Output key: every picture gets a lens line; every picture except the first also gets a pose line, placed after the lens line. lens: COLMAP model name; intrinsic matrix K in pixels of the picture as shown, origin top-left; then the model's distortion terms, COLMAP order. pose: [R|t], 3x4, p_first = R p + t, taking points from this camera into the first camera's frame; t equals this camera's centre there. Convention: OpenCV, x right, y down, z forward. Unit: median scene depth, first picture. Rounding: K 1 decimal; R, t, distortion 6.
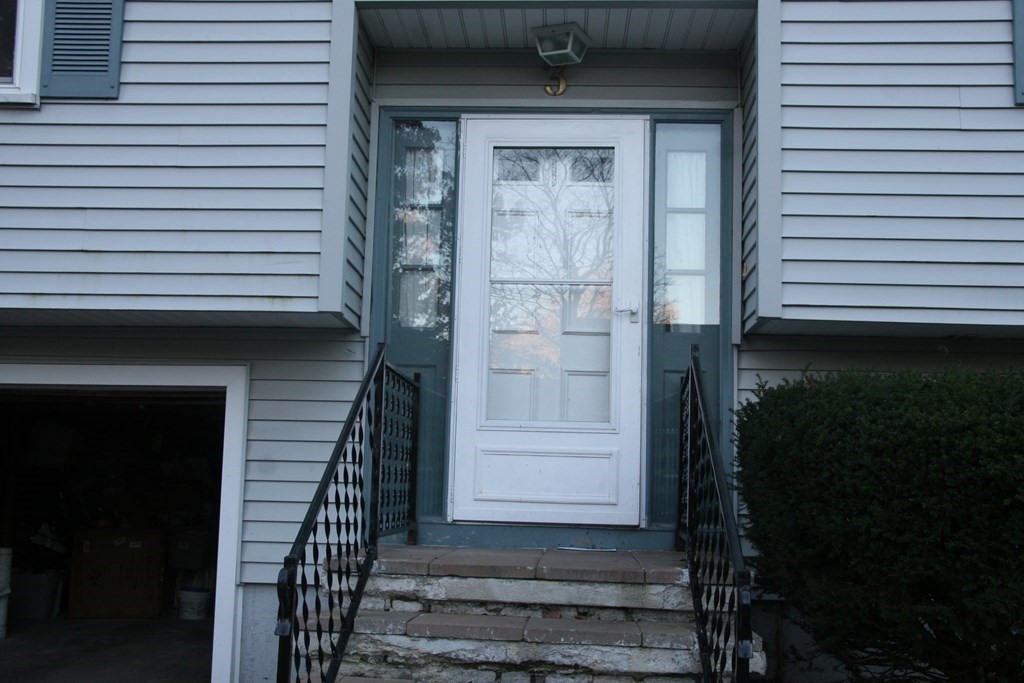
lens RADIAL K [[1126.0, 0, 512.0], [0, 1126.0, 341.5], [0, 0, 1]] dist [0.012937, 0.005943]
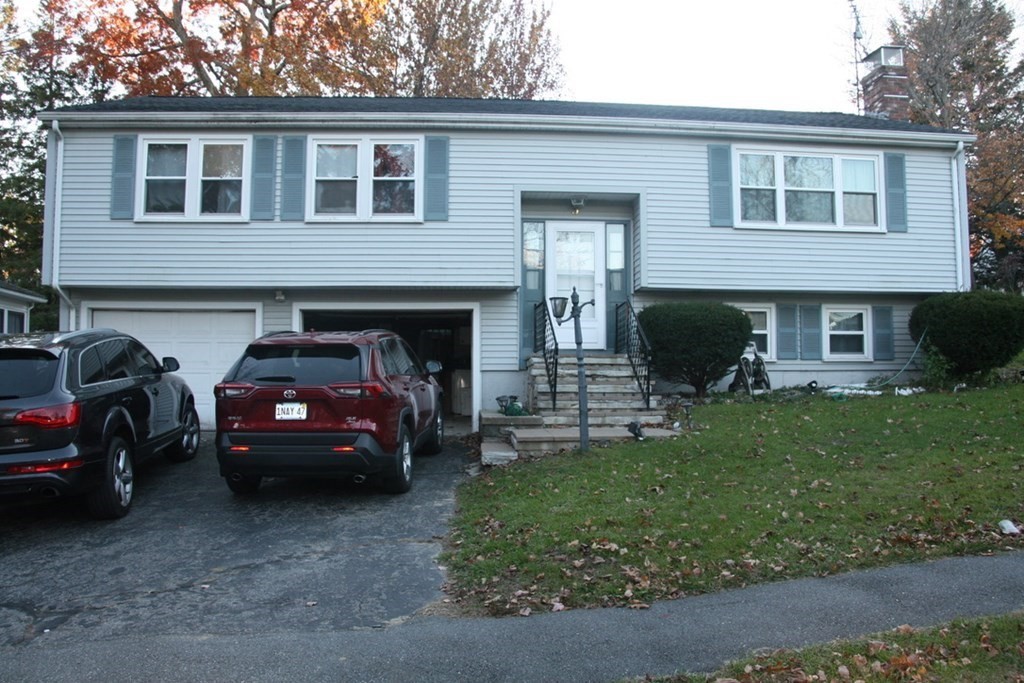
lens RADIAL K [[829.2, 0, 509.4], [0, 829.2, 348.7], [0, 0, 1]] dist [-0.192061, 0.130310]
pose [[0.992633, -0.021104, 0.119311, -0.461154], [0.010376, 0.995903, 0.089835, -0.058981], [-0.120718, -0.087935, 0.988784, -1.386401]]
